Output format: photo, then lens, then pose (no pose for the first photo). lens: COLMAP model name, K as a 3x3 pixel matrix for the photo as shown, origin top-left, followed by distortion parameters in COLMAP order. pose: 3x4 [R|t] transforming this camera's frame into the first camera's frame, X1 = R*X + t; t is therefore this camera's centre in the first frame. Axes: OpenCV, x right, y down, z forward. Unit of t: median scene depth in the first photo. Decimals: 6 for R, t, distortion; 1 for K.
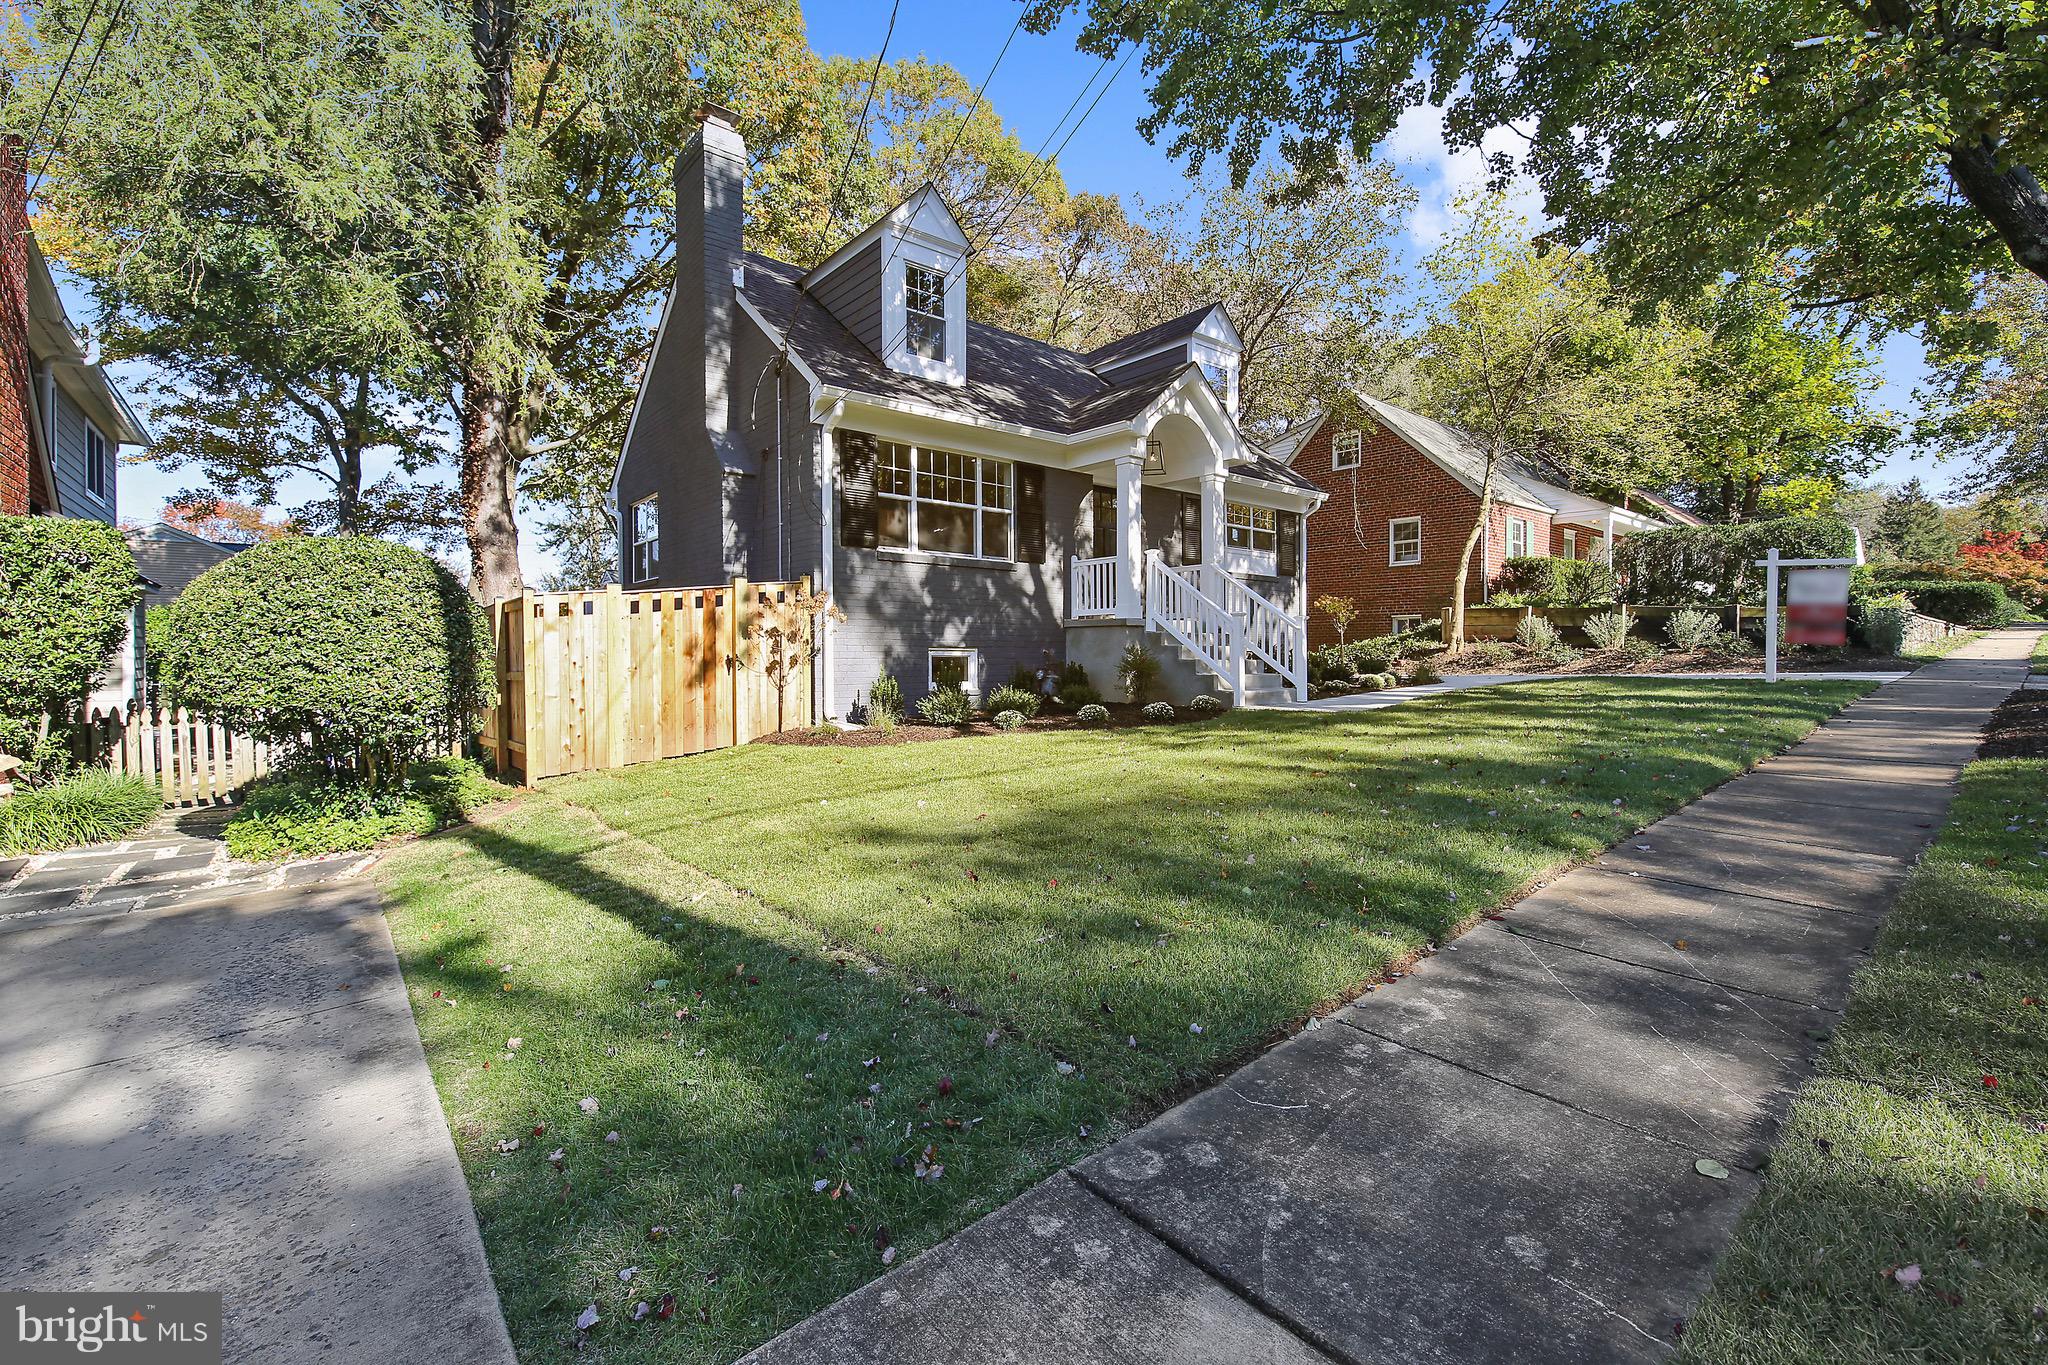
lens RADIAL K [[891.2, 0, 1029.4], [0, 891.2, 656.3], [0, 0, 1]] dist [-0.002107, -0.005271]
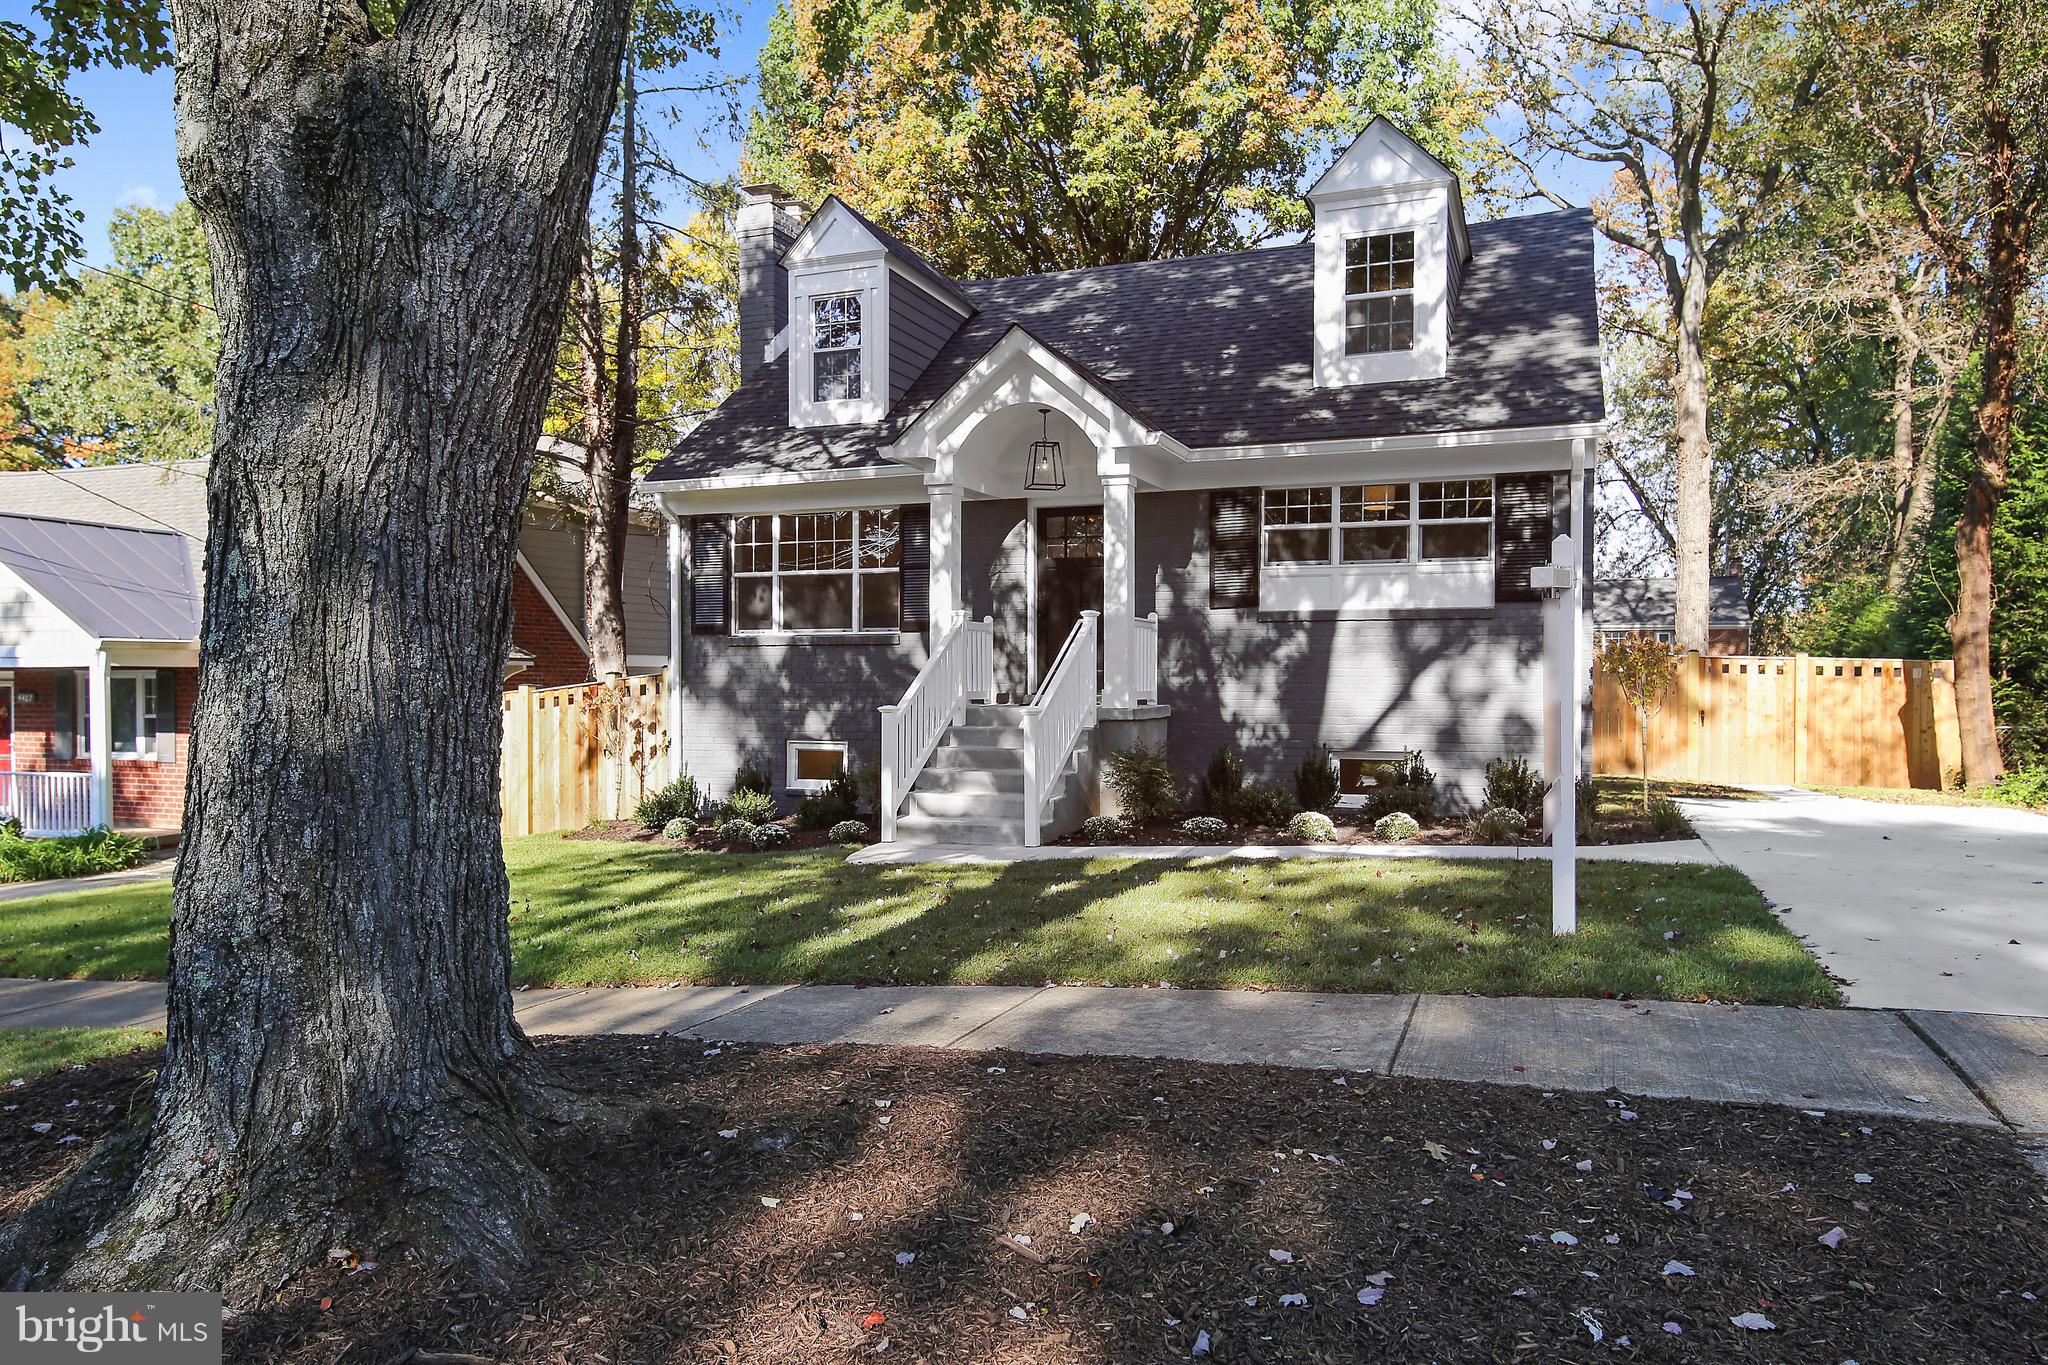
lens RADIAL K [[1362.0, 0, 1016.7], [0, 1362.0, 690.4], [0, 0, 1]] dist [0.033871, -0.001713]
pose [[0.477352, 0.001396, -0.878711, 1.197313], [-0.000395, 0.999999, 0.001373, -0.060795], [0.878712, -0.000308, 0.477352, 0.559042]]
